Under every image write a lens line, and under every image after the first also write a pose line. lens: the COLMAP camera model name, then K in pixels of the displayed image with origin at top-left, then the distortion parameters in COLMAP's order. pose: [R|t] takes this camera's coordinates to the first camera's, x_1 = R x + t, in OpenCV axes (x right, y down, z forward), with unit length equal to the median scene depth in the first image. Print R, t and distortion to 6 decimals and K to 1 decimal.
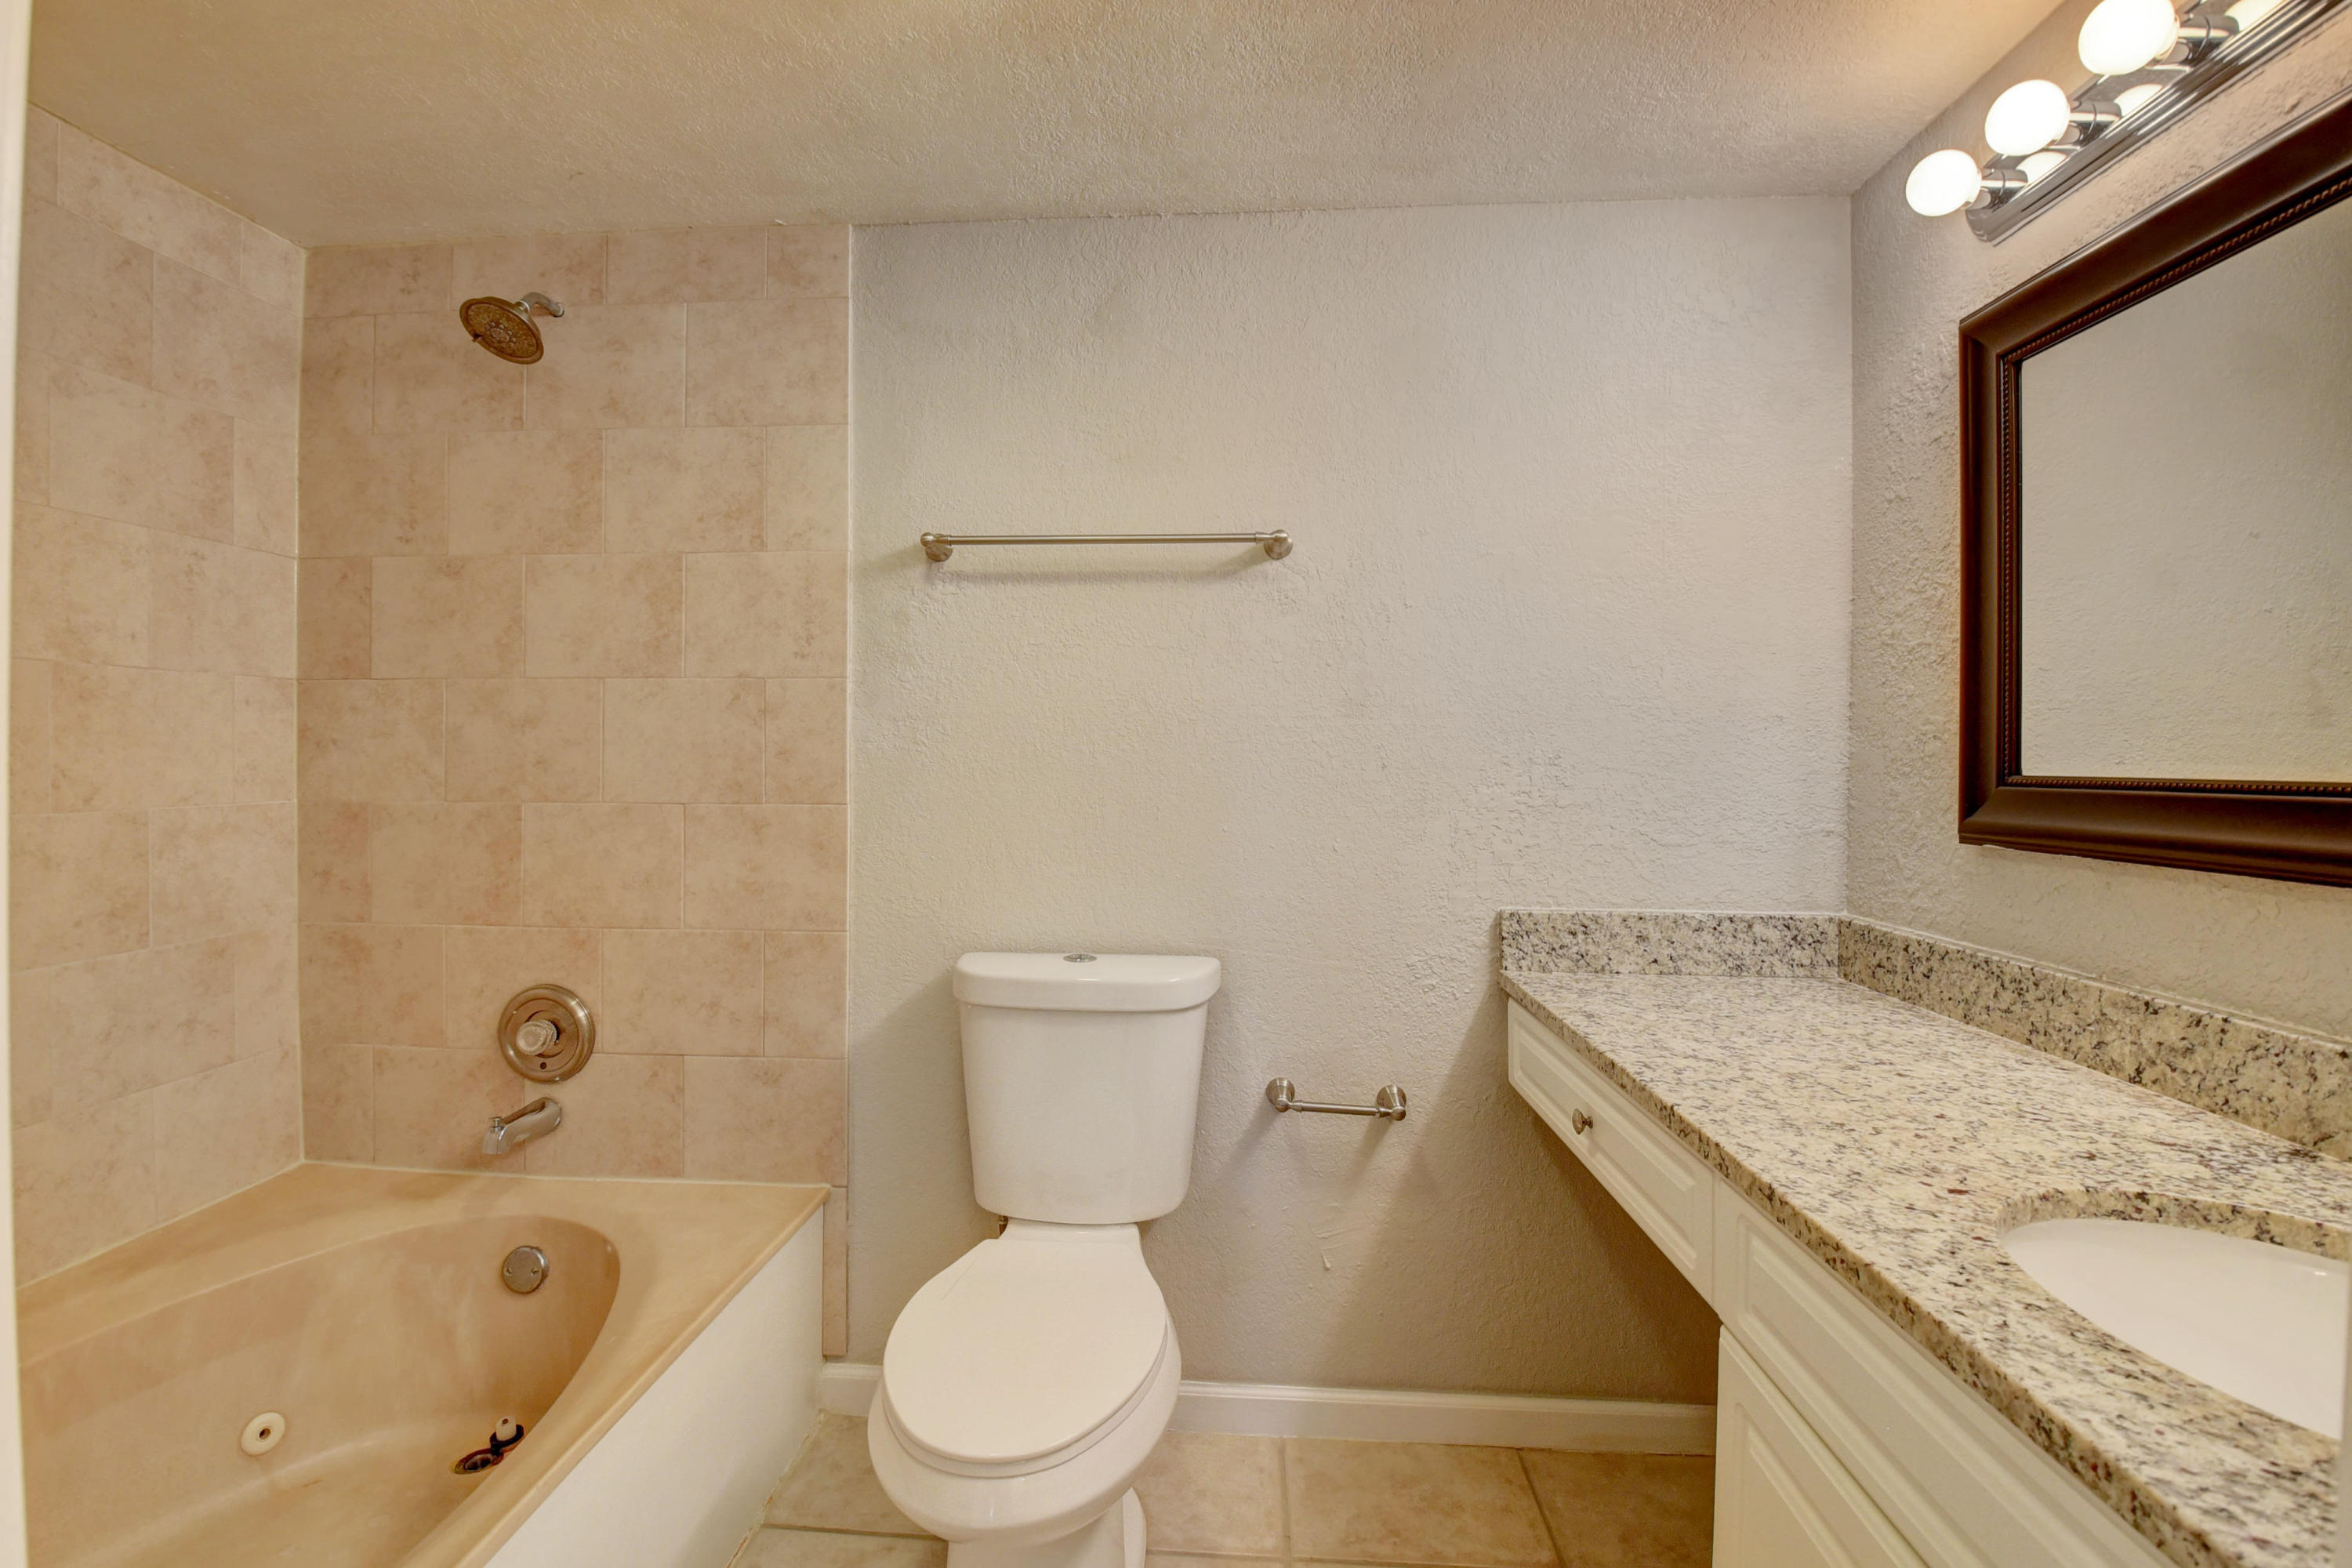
lens RADIAL K [[1046.6, 0, 1171.8], [0, 1046.6, 747.3], [0, 0, 1]] dist [0.000948, -0.013933]
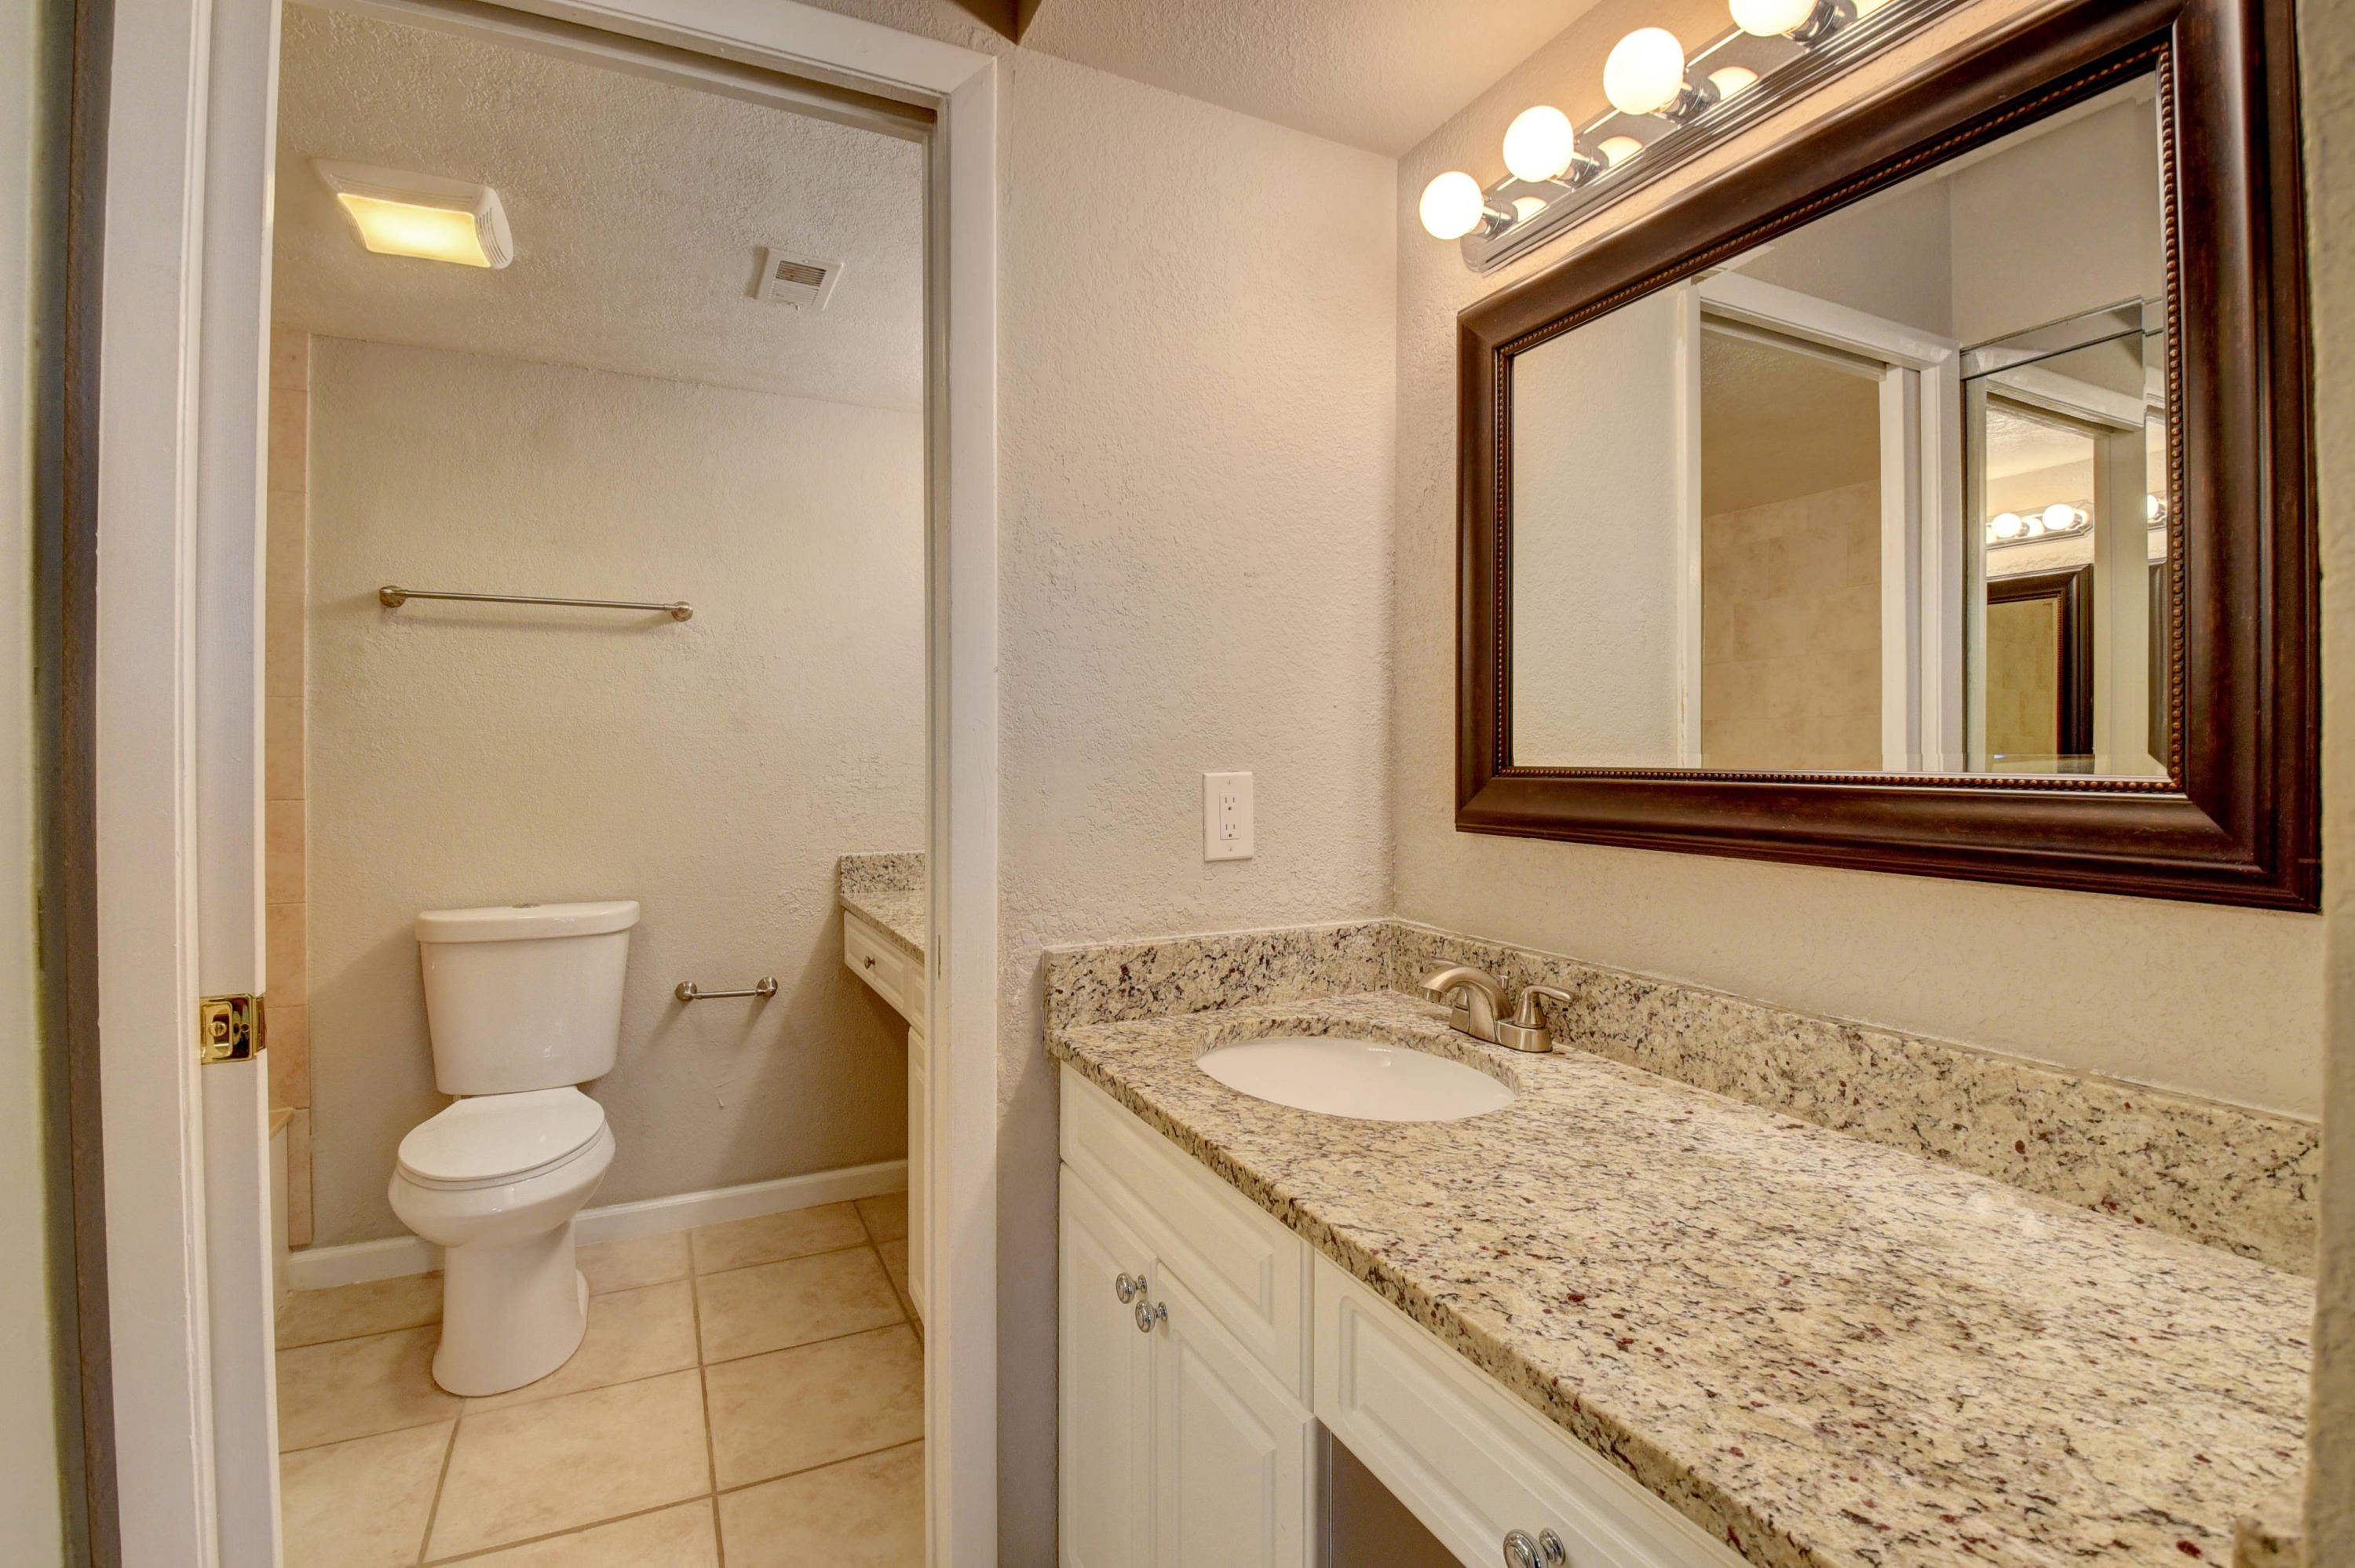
lens RADIAL K [[1077.9, 0, 1177.0], [0, 1077.9, 756.0], [0, 0, 1]] dist [0.013637, -0.030615]
pose [[0.871983, -0.006440, 0.489494, -0.033291], [0.006261, 0.999978, 0.002004, 0.007229], [-0.489496, 0.001317, 0.872005, -0.635426]]
